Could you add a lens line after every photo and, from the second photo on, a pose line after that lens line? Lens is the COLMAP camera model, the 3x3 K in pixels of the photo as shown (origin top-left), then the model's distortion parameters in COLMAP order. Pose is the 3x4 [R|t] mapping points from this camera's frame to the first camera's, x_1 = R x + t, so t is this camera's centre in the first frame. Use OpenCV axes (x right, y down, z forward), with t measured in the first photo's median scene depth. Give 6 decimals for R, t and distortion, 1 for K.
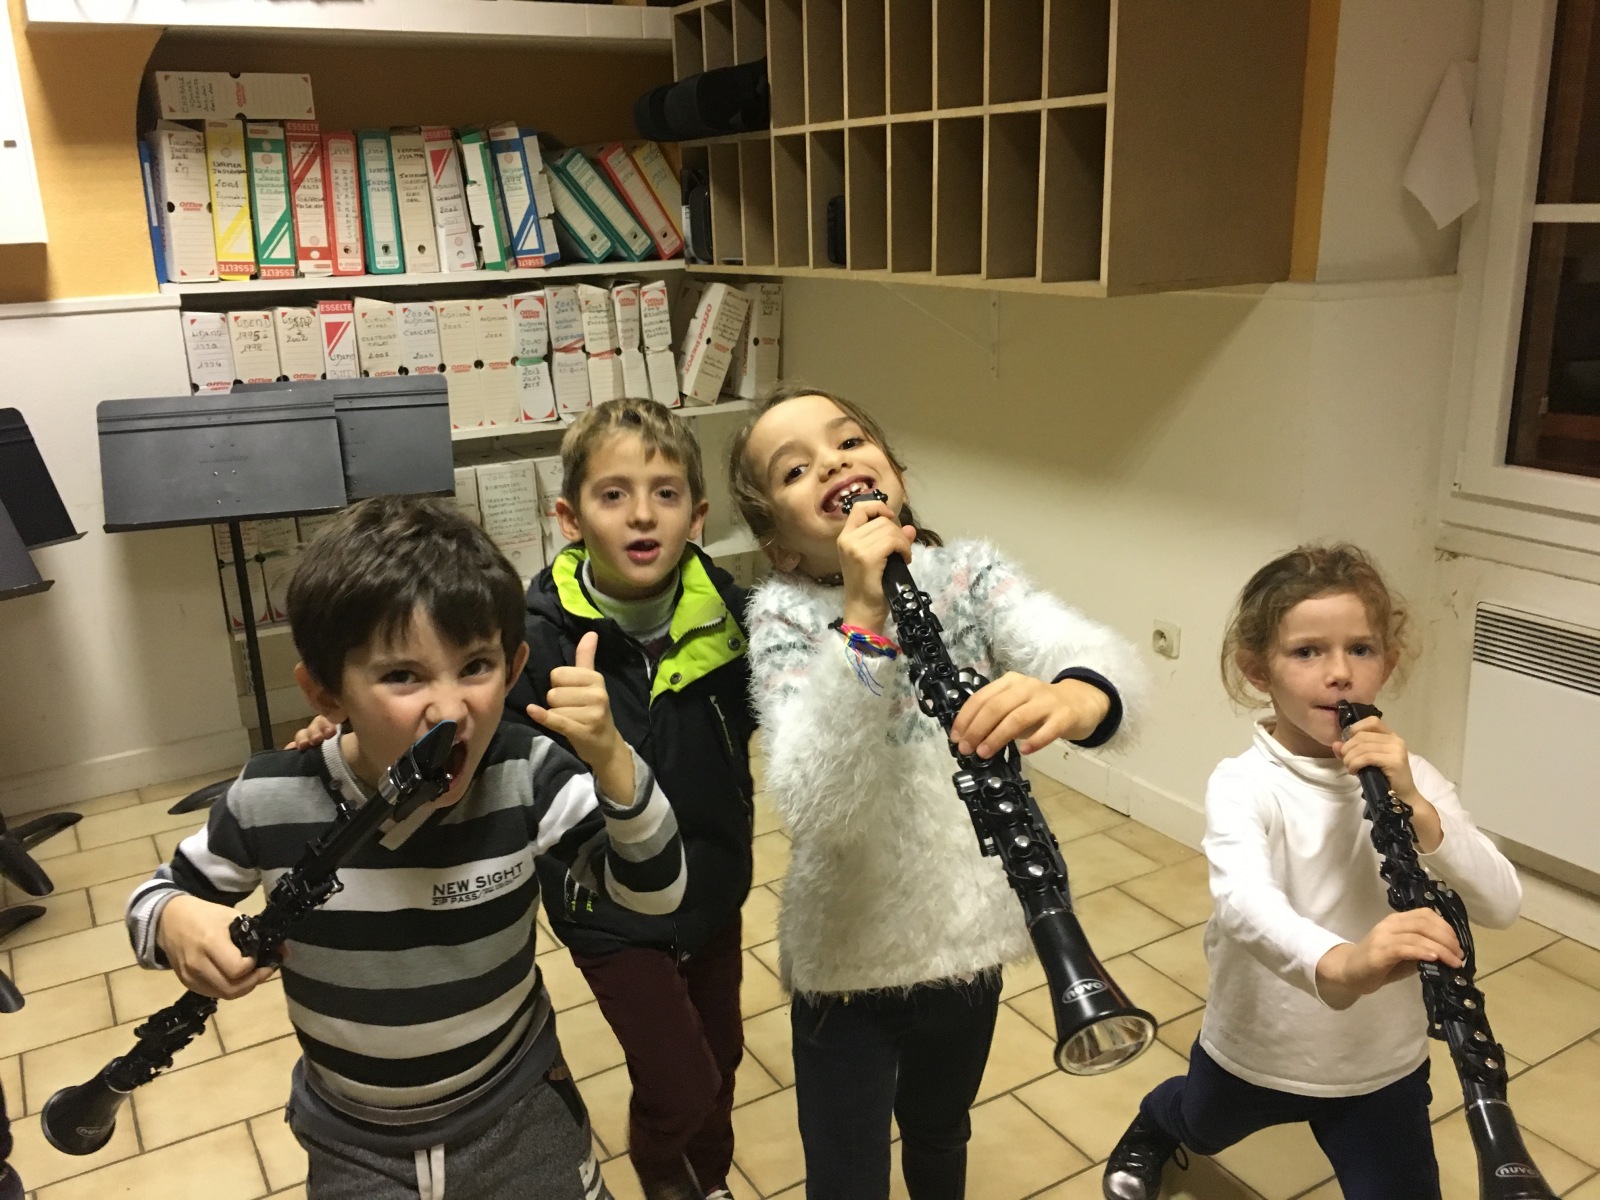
lens RADIAL K [[1354.9, 0, 802.9], [0, 1354.9, 597.0], [0, 0, 1]] dist [0.052626, -0.024572]
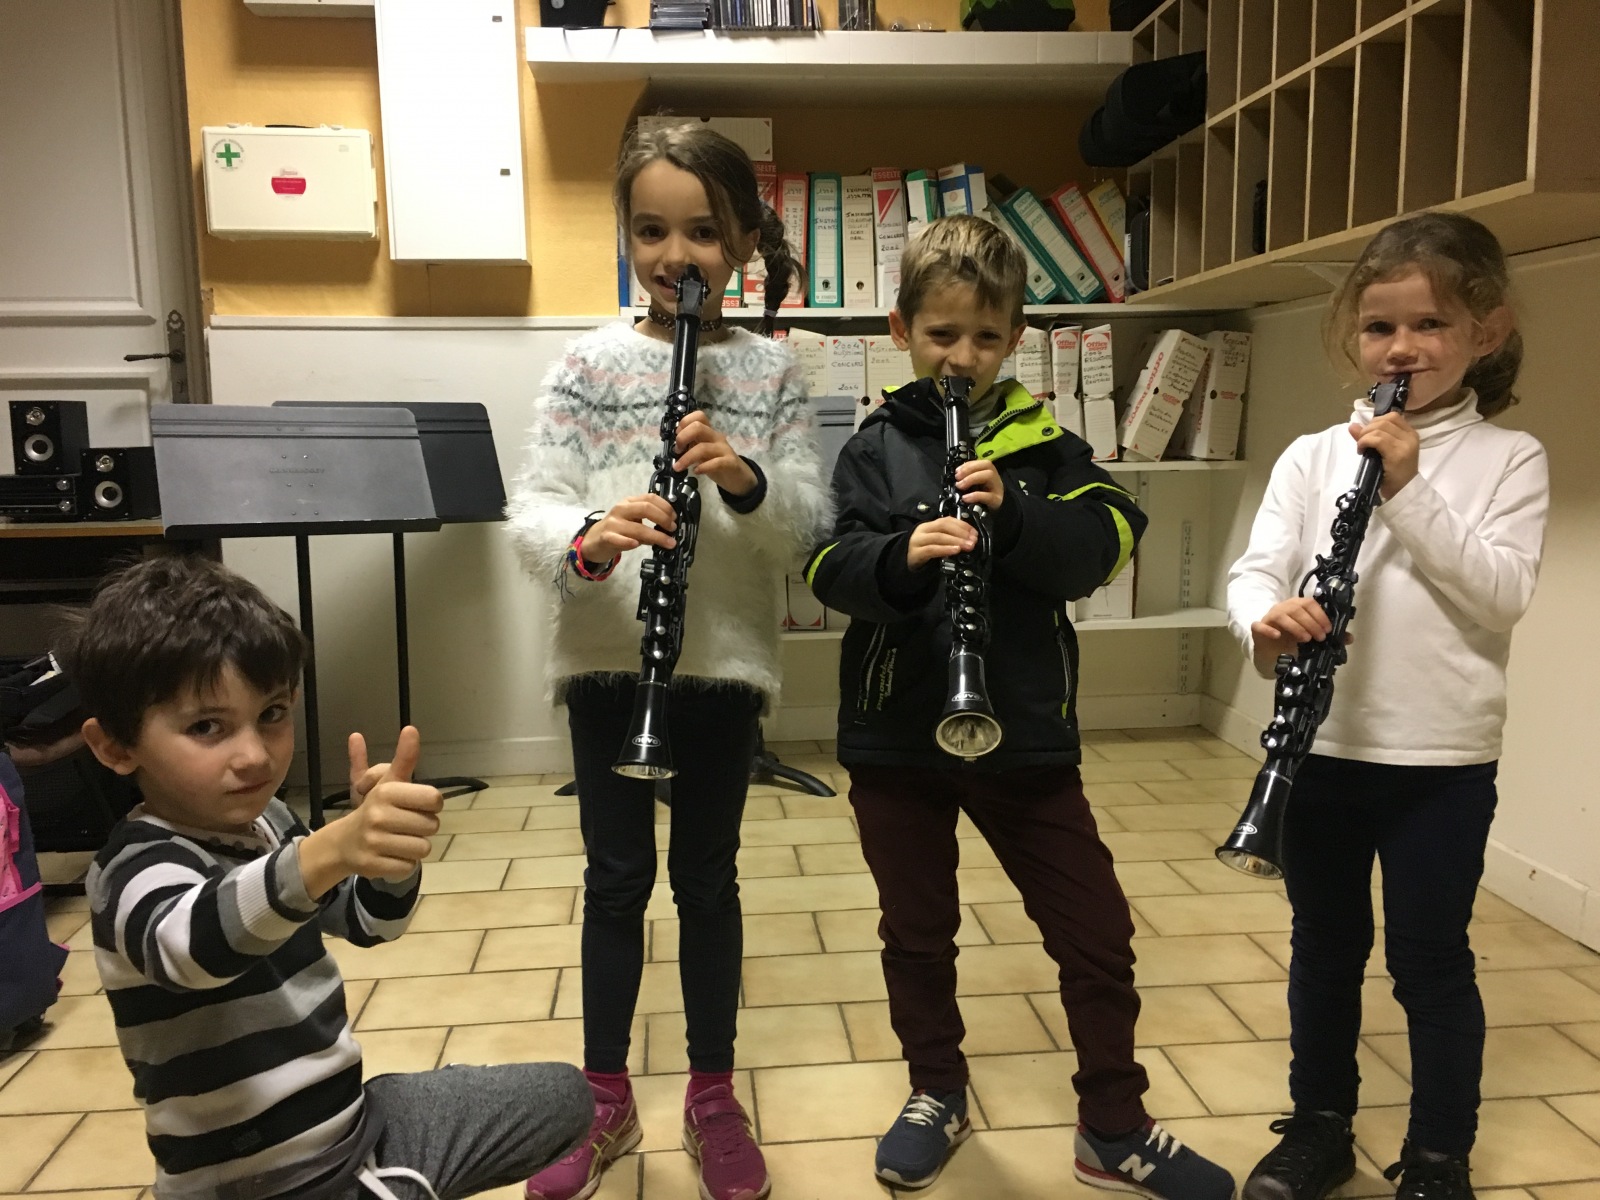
lens RADIAL K [[1354.9, 0, 801.8], [0, 1354.9, 596.7], [0, 0, 1]] dist [0.052626, -0.024572]
pose [[0.901901, 0.070676, -0.426120, 0.128729], [-0.134174, 0.983561, -0.120851, 0.101108], [0.410574, 0.166170, 0.896558, 0.112600]]
